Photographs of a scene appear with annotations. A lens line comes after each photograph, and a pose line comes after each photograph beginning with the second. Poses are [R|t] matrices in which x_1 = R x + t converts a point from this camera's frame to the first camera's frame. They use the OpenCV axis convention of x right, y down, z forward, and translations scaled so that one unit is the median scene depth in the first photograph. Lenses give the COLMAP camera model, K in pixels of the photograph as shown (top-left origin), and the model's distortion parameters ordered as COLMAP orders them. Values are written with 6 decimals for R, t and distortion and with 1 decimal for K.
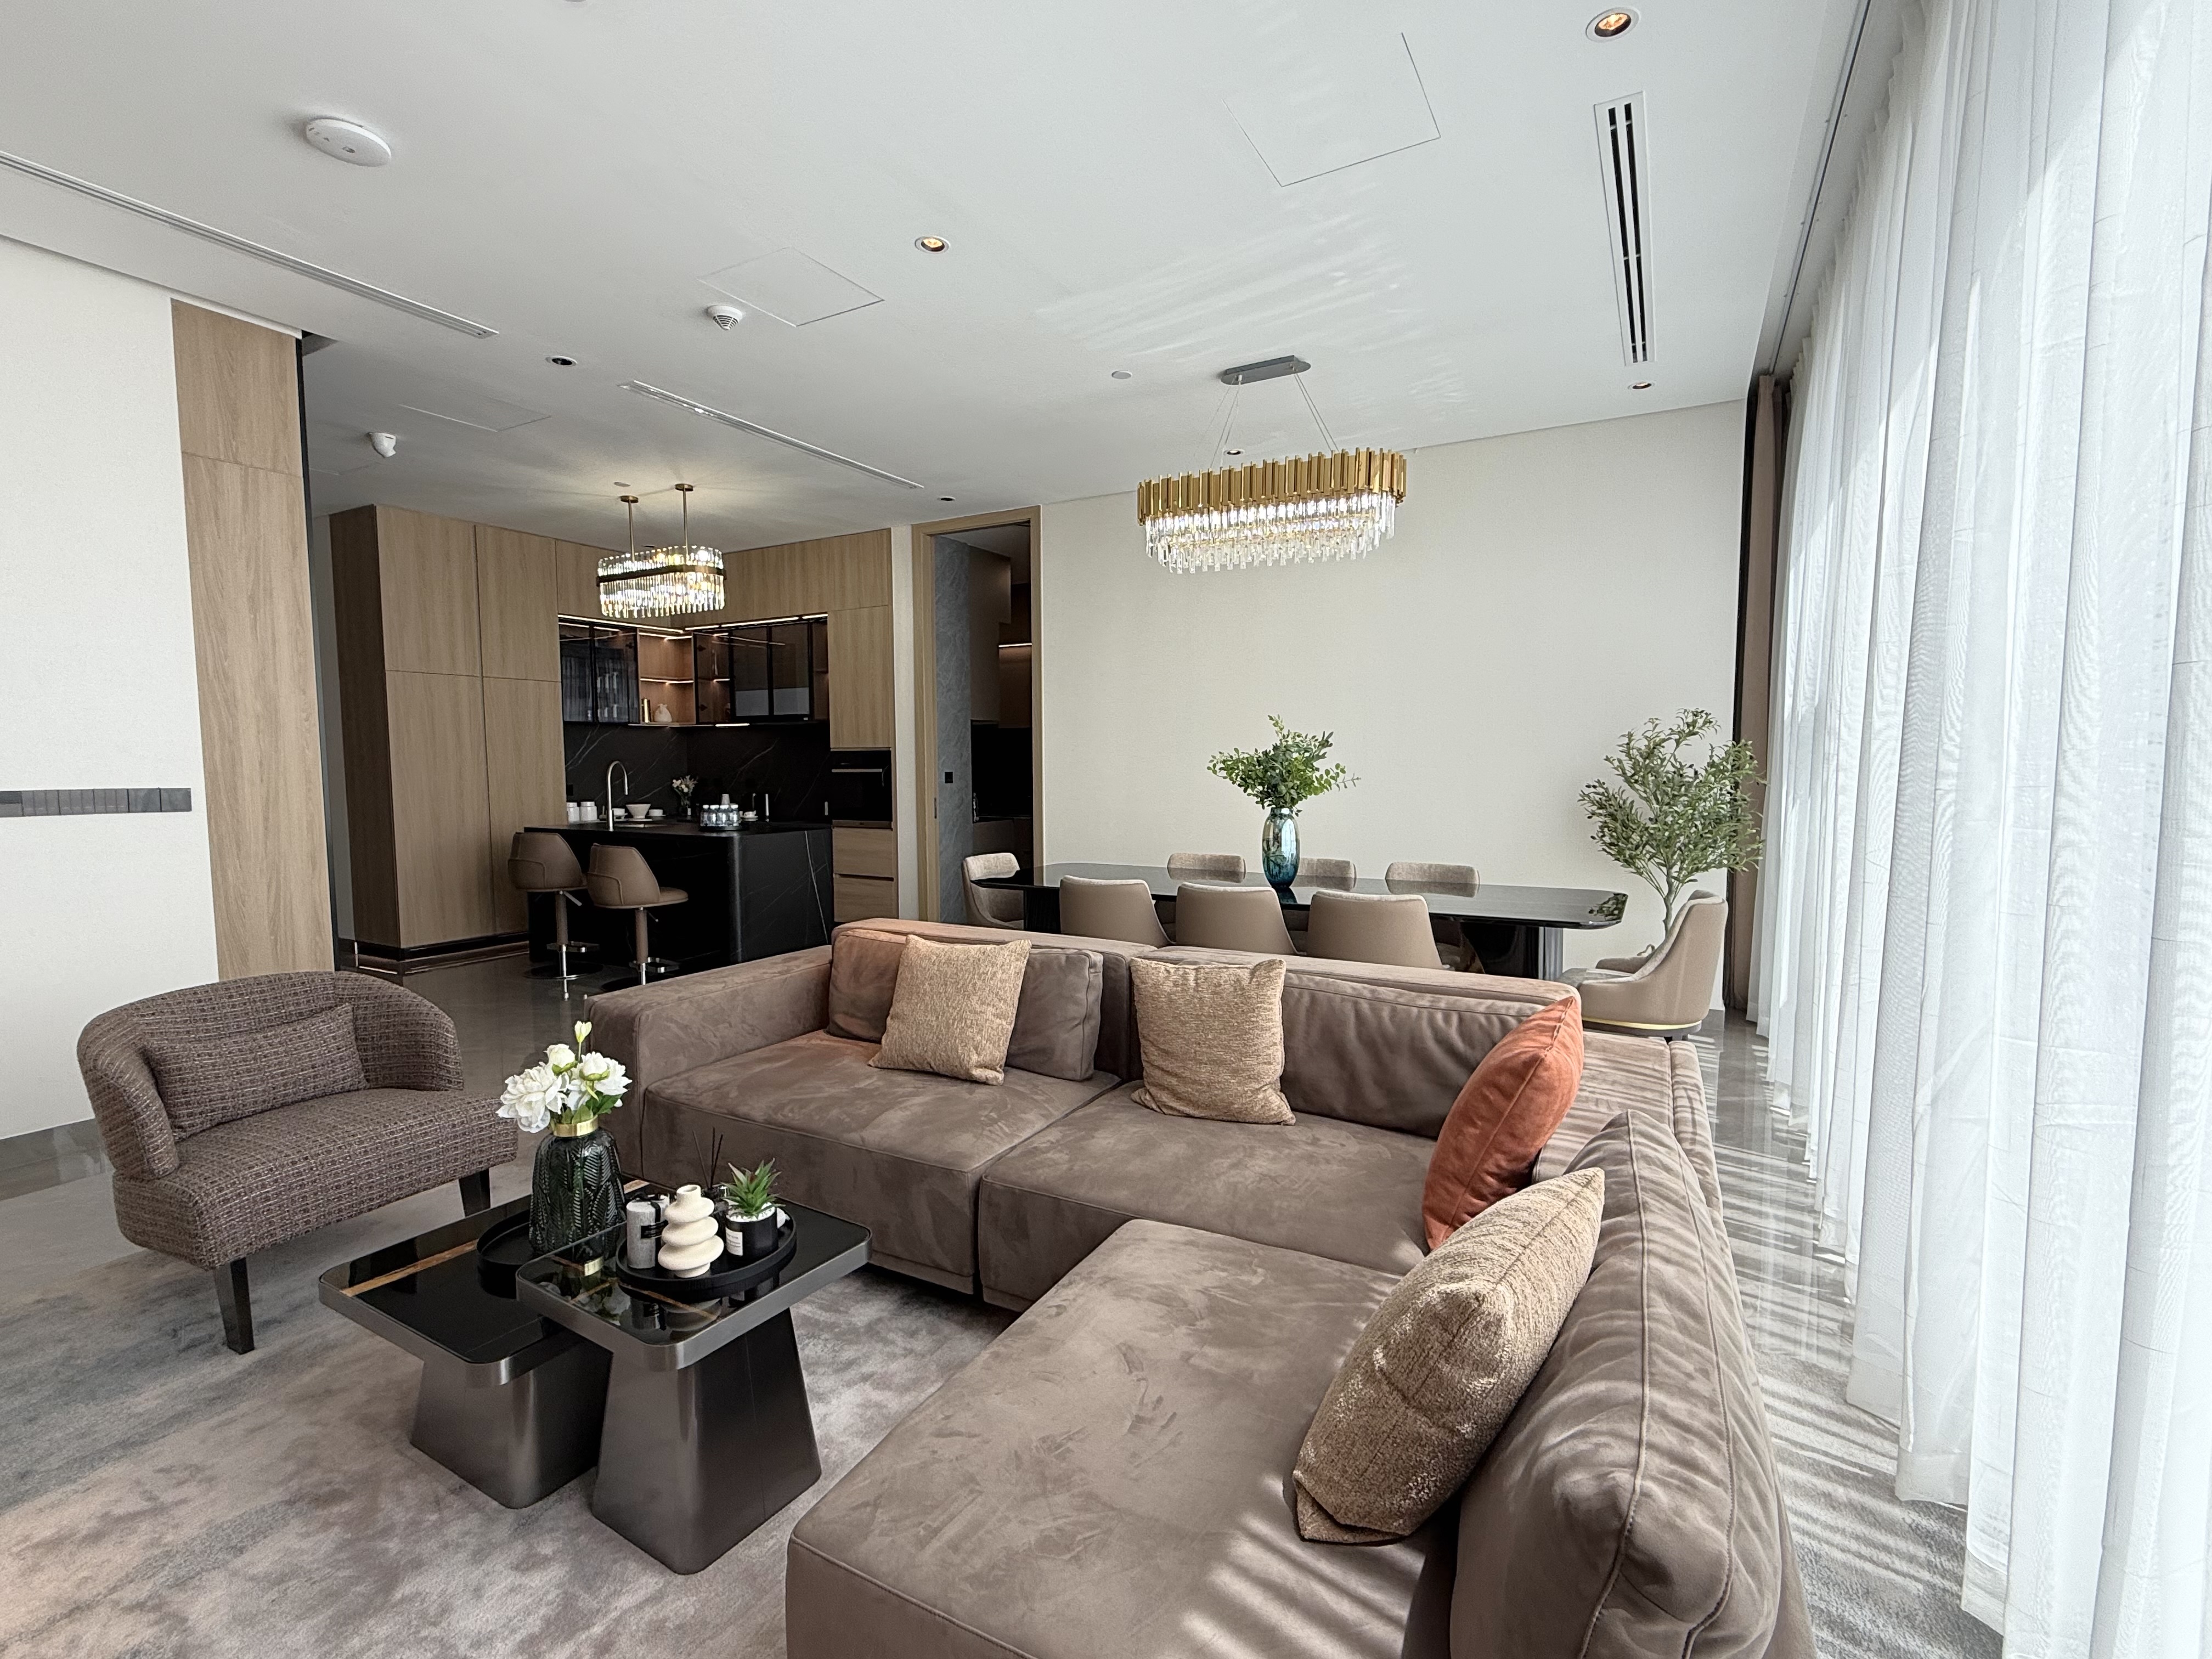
lens RADIAL K [[1019.2, 0, 1096.6], [0, 1019.2, 836.4], [0, 0, 1]] dist [-0.003549, -0.000092]
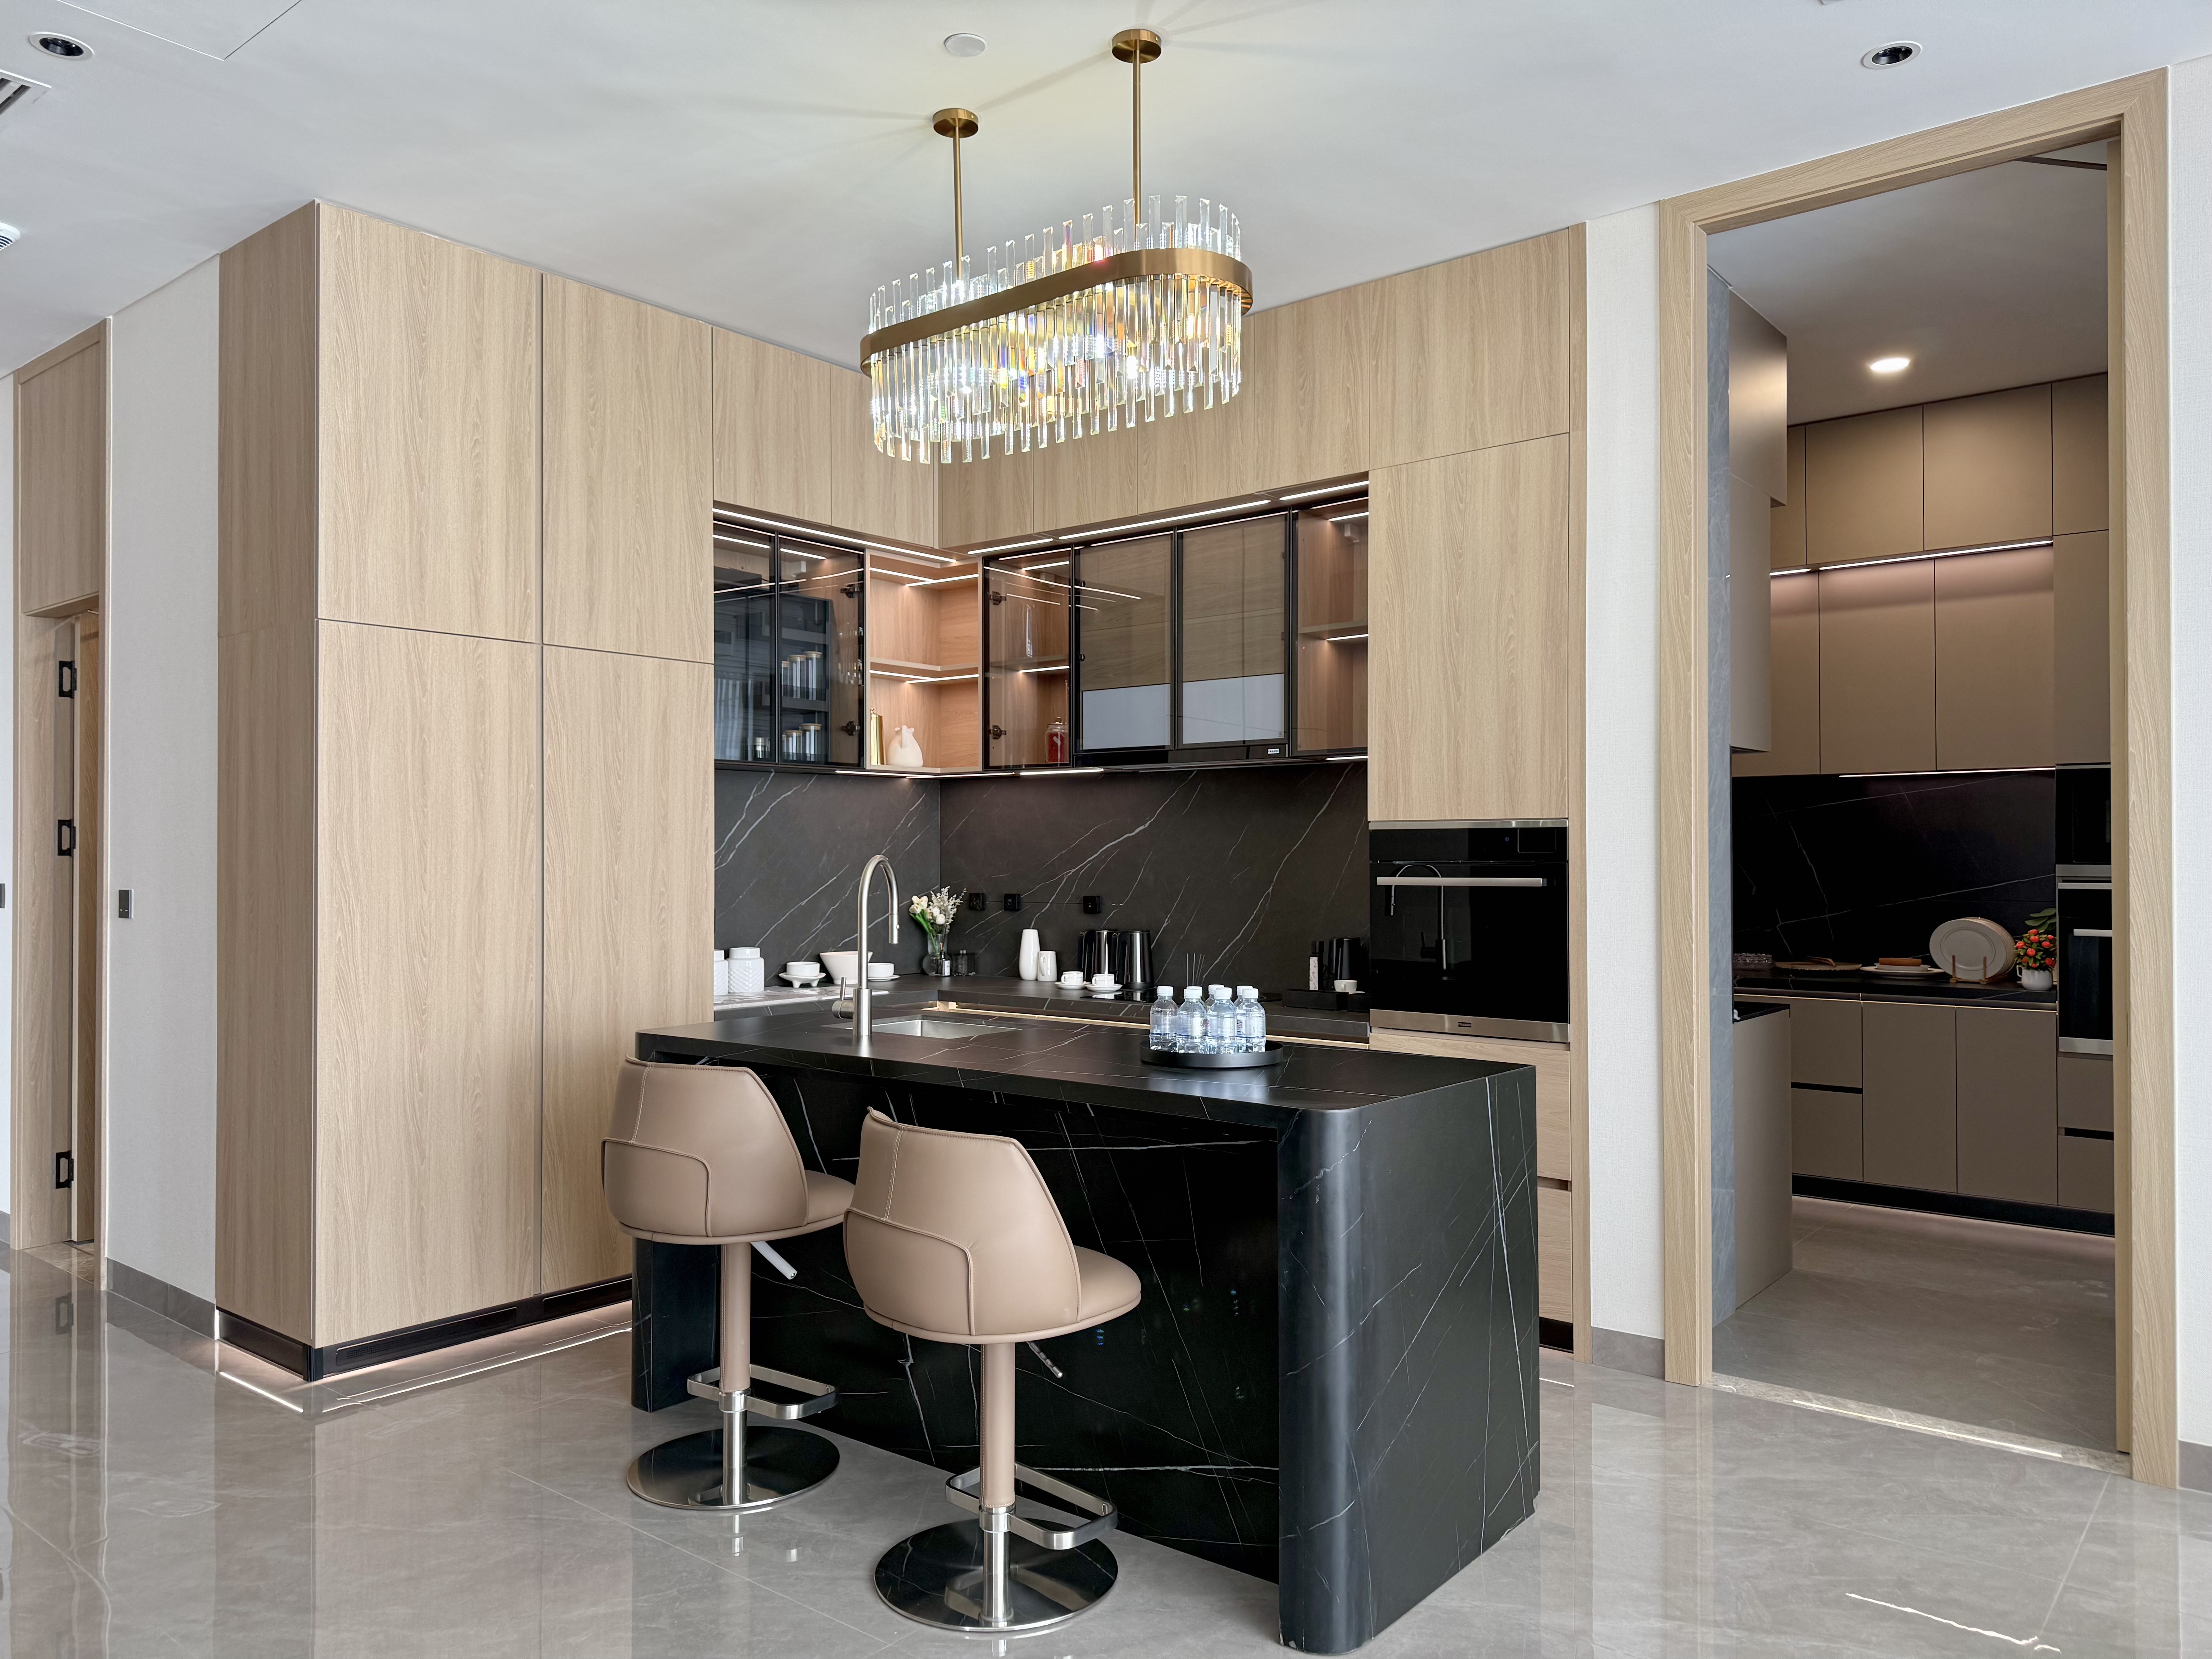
lens RADIAL K [[1573.0, 0, 1109.1], [0, 1573.0, 834.2], [0, 0, 1]] dist [0.013635, 0.002006]
pose [[0.986297, -0.001293, -0.164976, -0.273834], [-0.012986, 0.996258, -0.085449, -0.031471], [0.164469, 0.086420, 0.982589, 0.422053]]
